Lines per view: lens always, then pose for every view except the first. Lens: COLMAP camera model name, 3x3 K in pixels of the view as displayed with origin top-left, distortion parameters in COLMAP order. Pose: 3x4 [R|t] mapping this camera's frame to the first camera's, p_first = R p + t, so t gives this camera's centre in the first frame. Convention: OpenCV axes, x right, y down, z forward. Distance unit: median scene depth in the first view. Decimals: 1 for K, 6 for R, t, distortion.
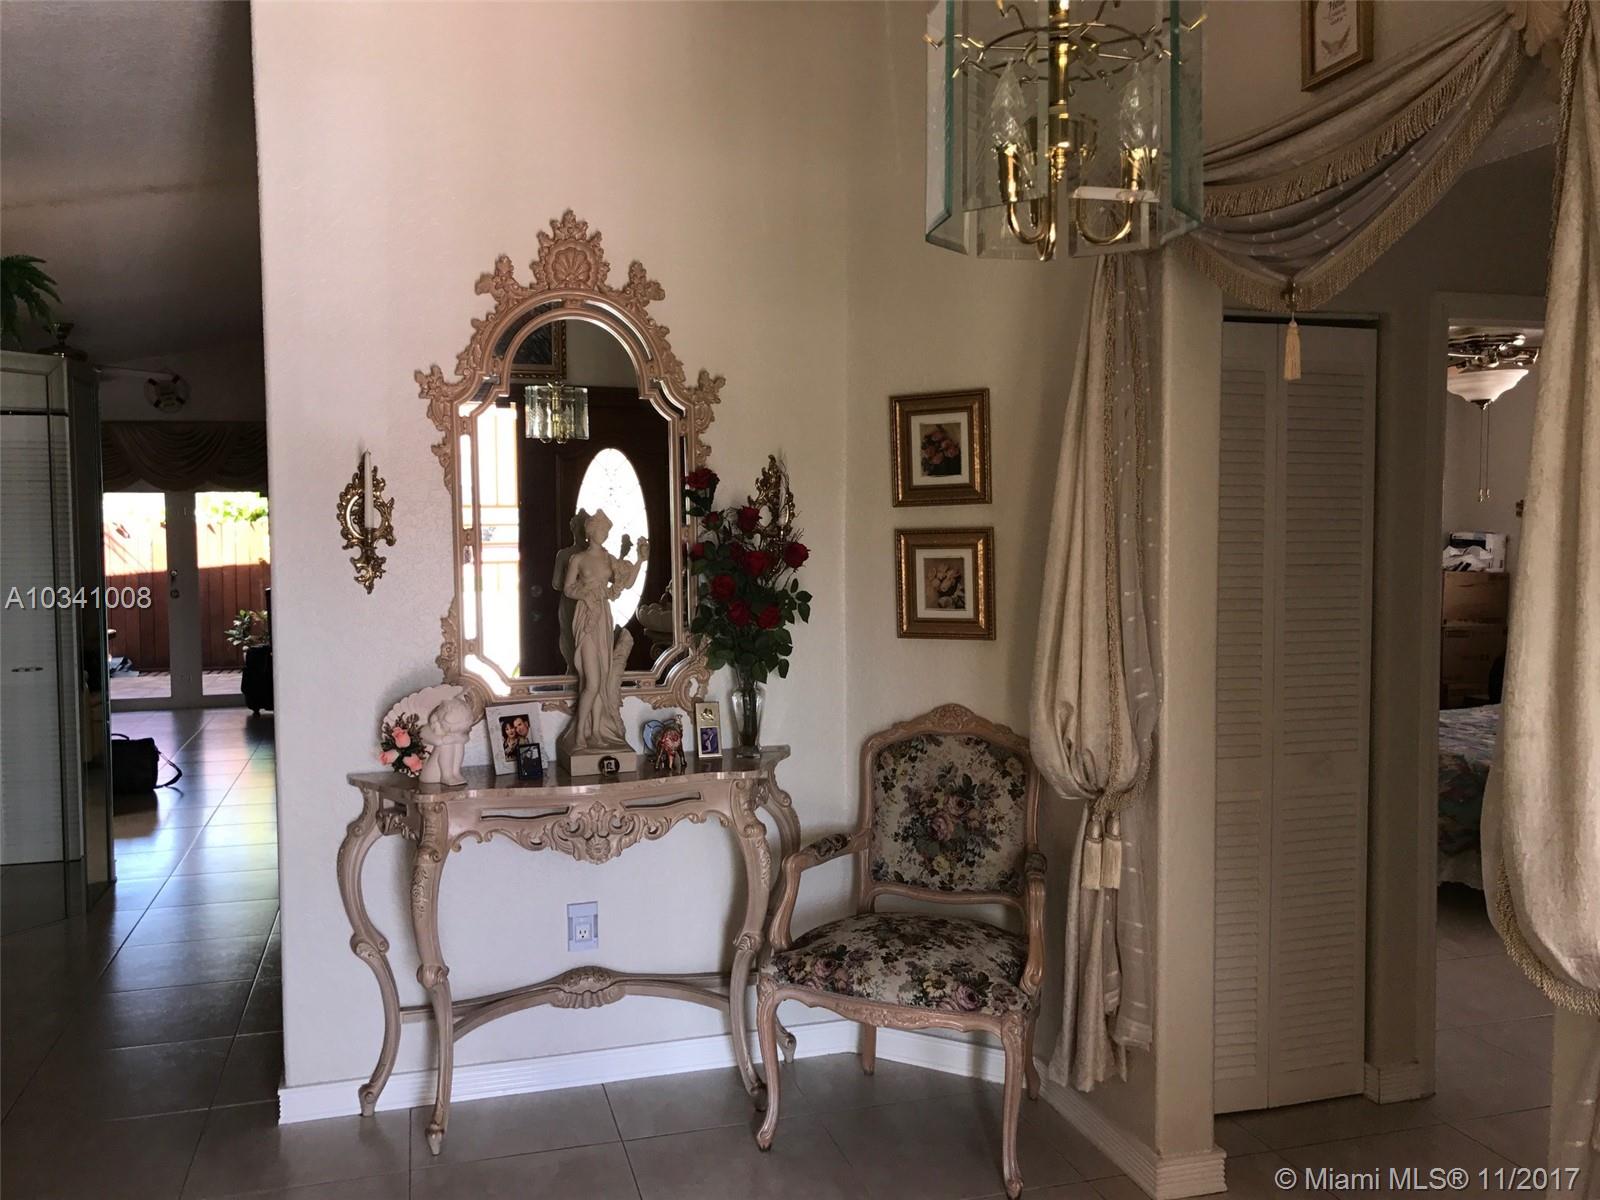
lens RADIAL K [[1312.8, 0, 774.1], [0, 1312.8, 596.8], [0, 0, 1]] dist [0.012611, 0.004824]
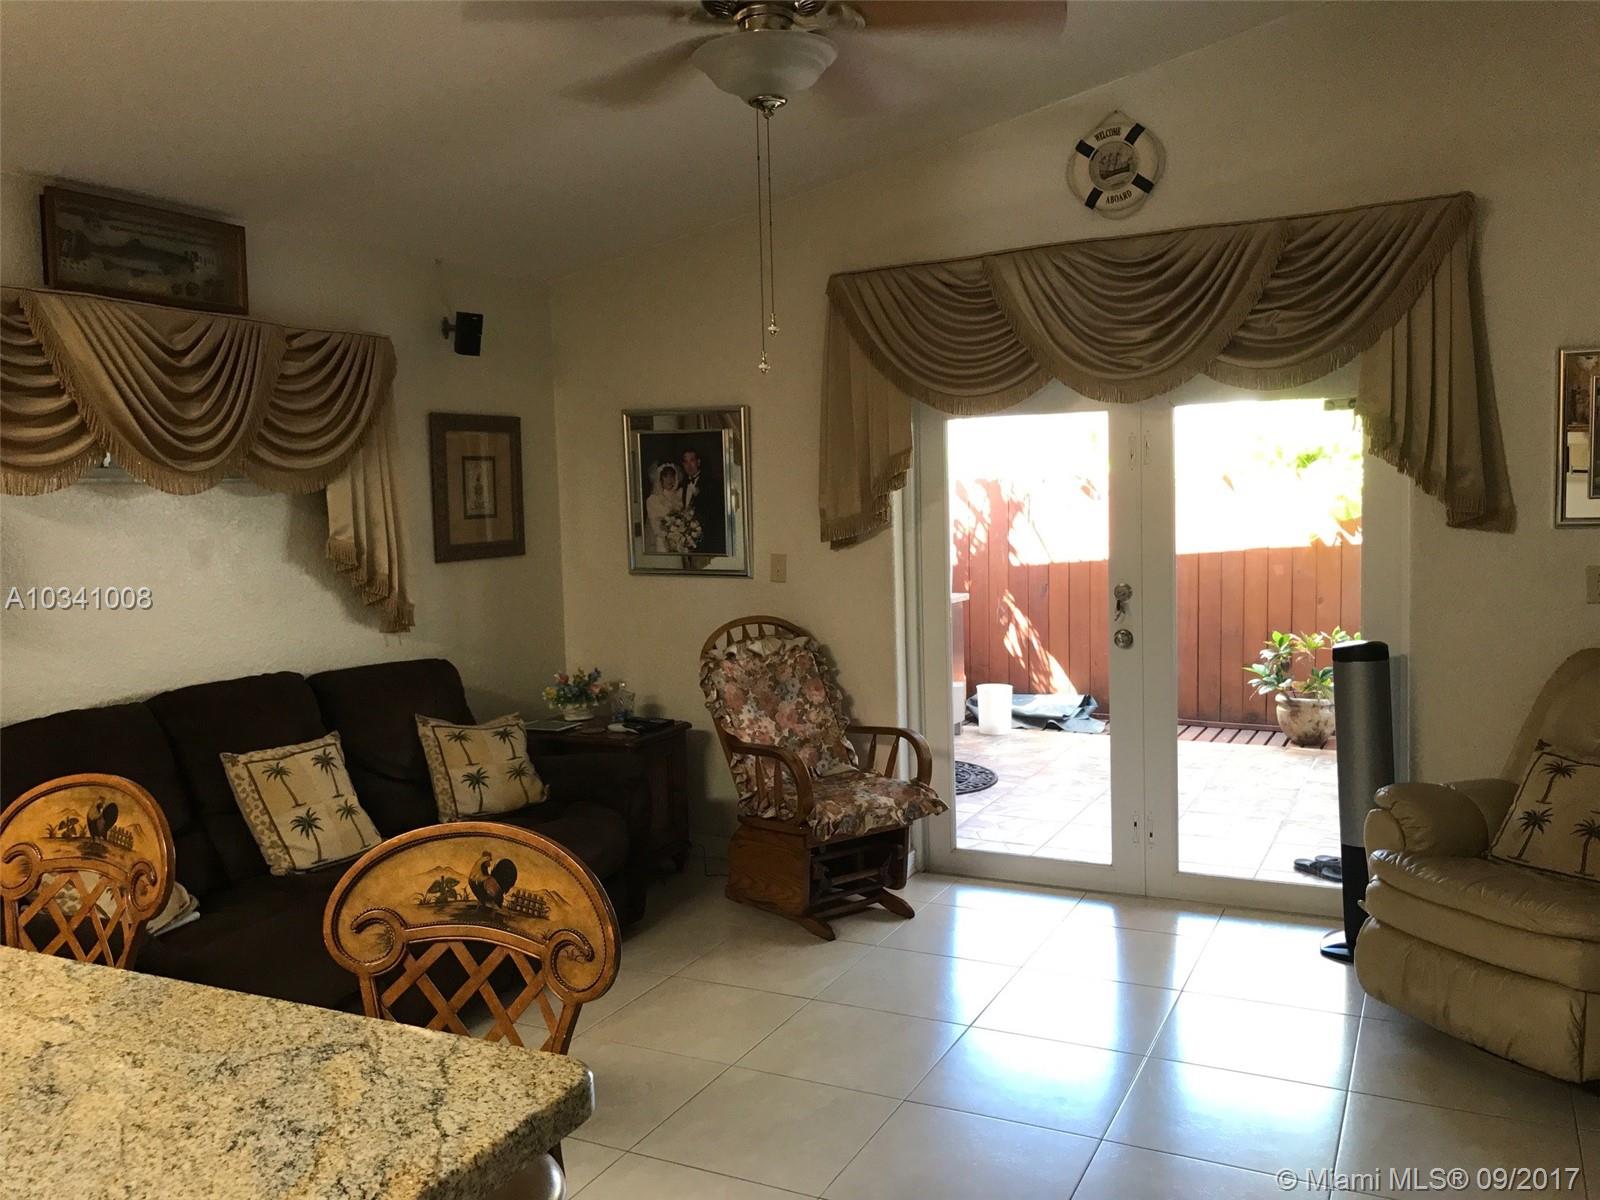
lens RADIAL K [[1312.8, 0, 774.1], [0, 1312.8, 596.8], [0, 0, 1]] dist [0.012611, 0.004824]
pose [[0.729589, 0.042366, -0.682573, -0.247002], [-0.014401, 0.998810, 0.046601, -0.036035], [0.683735, -0.024170, 0.729330, 0.615268]]
